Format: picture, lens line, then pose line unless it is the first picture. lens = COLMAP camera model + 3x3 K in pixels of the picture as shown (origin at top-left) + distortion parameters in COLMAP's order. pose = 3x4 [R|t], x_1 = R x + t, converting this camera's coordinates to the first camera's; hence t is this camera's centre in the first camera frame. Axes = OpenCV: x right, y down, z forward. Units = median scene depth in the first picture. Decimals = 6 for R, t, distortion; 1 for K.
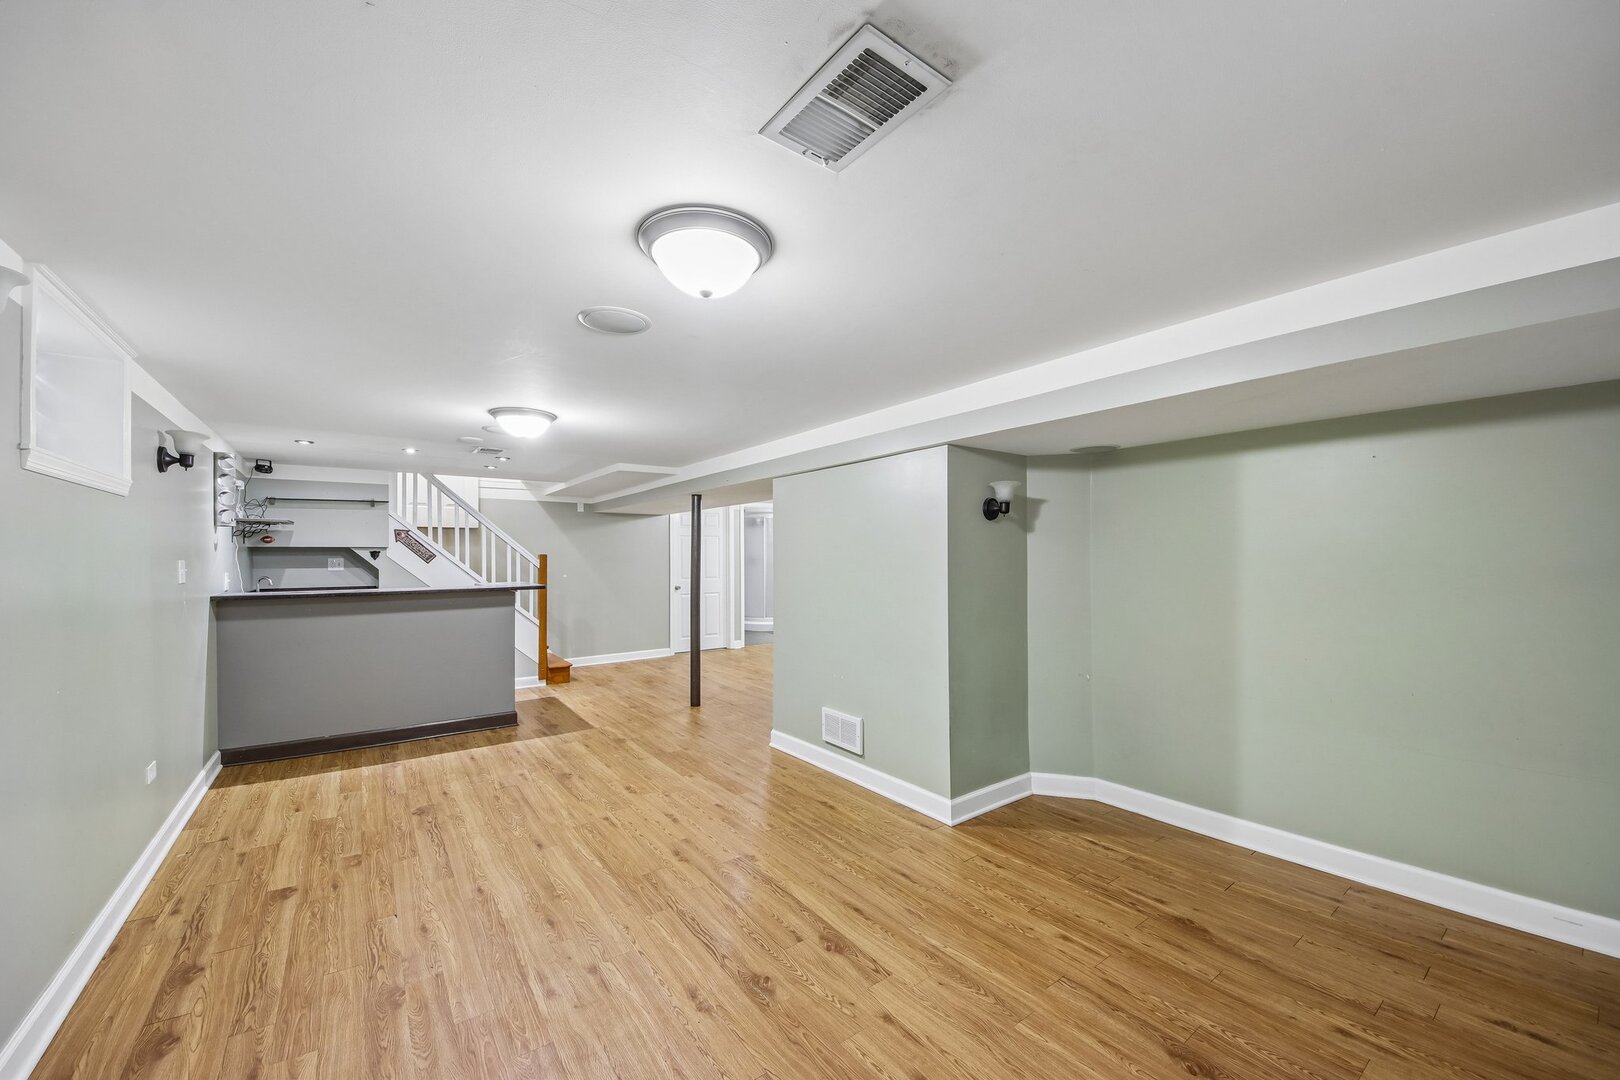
lens RADIAL K [[625.0, 0, 810.0], [0, 625.0, 540.0], [0, 0, 1]] dist [-0.000278, -0.011819]
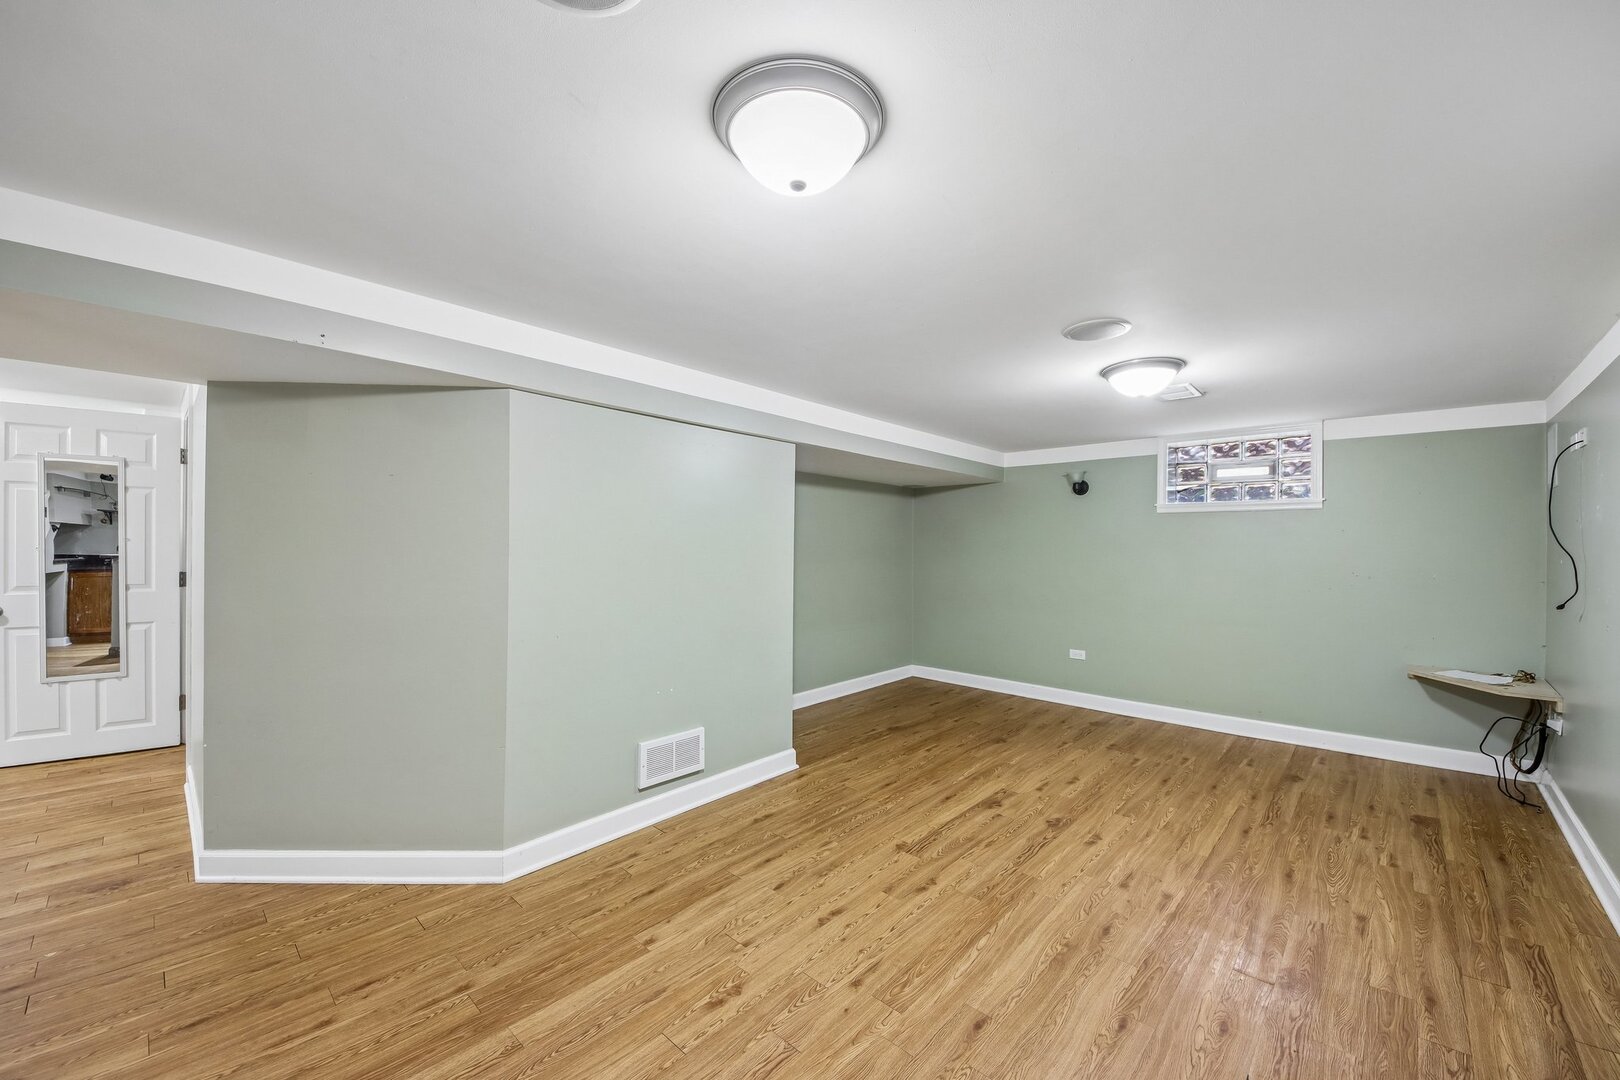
lens RADIAL K [[625.0, 0, 810.0], [0, 625.0, 540.0], [0, 0, 1]] dist [-0.000278, -0.011819]
pose [[-0.187795, 0.002564, 0.982205, -1.048139], [-0.023168, 0.999707, -0.007039, 0.045087], [-0.981935, -0.024078, -0.187680, 1.367605]]
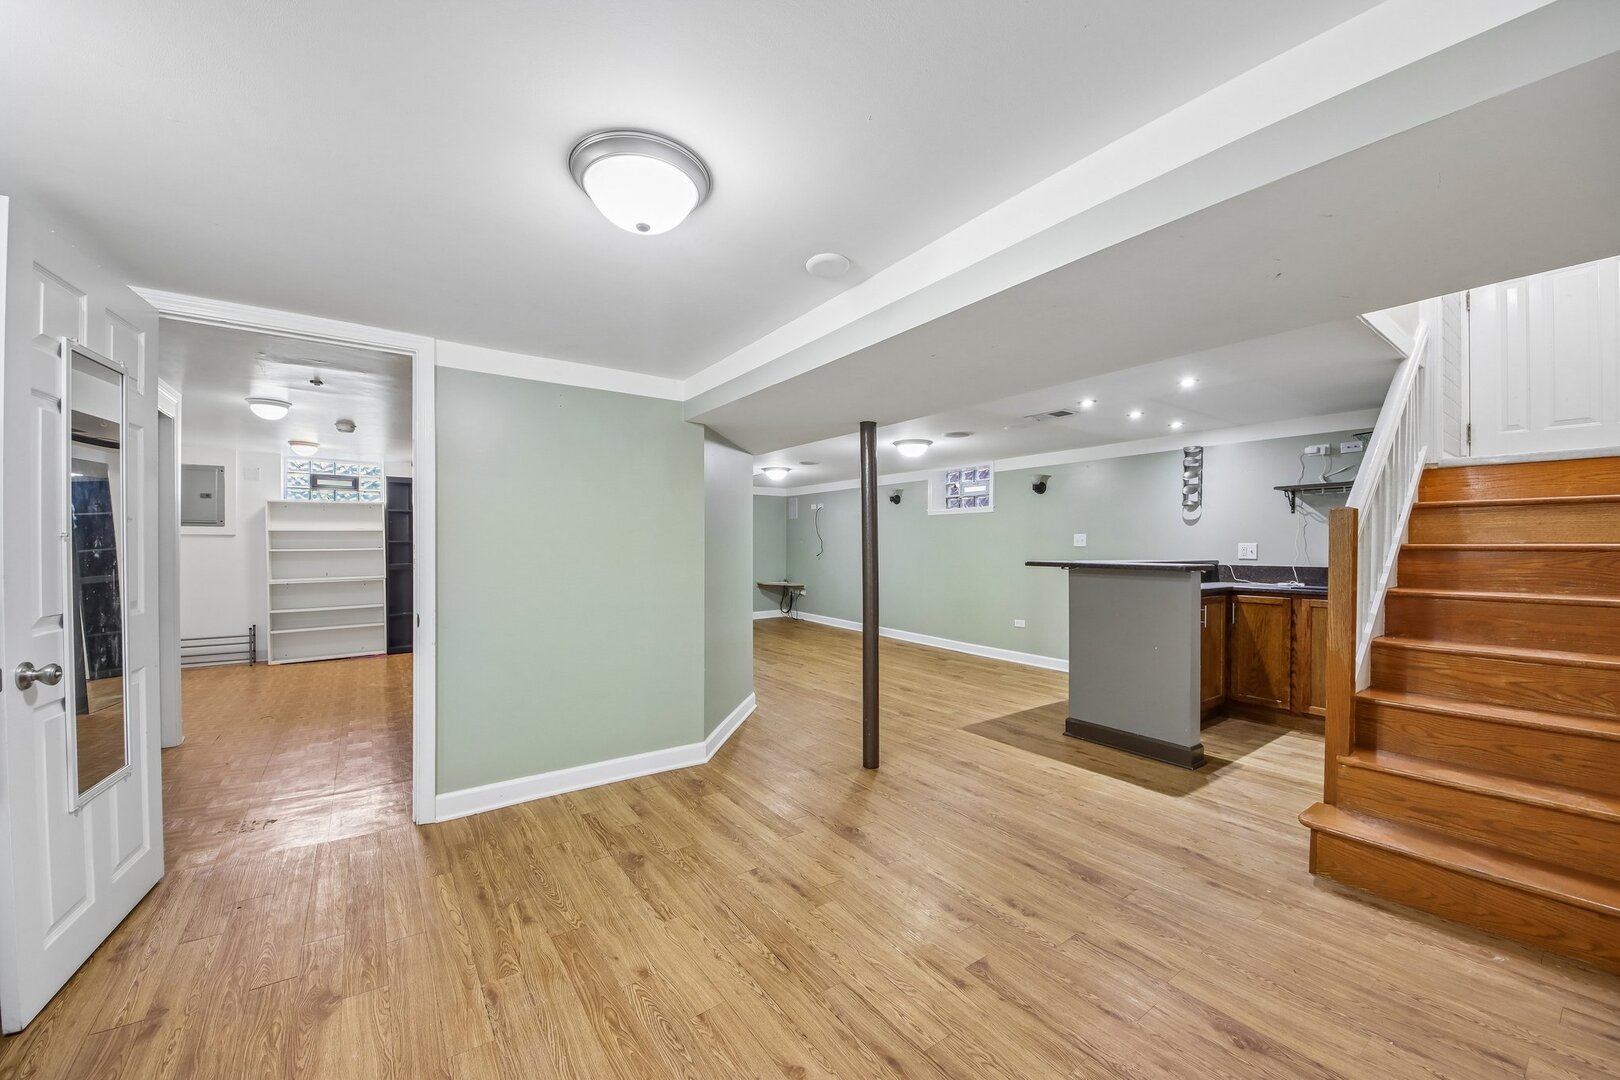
lens RADIAL K [[625.0, 0, 810.0], [0, 625.0, 540.0], [0, 0, 1]] dist [-0.000278, -0.011819]
pose [[-0.999951, 0.007704, -0.006275, -0.244279], [0.007840, 0.999730, -0.021886, 0.104350], [0.006105, -0.021934, -0.999741, 3.397393]]
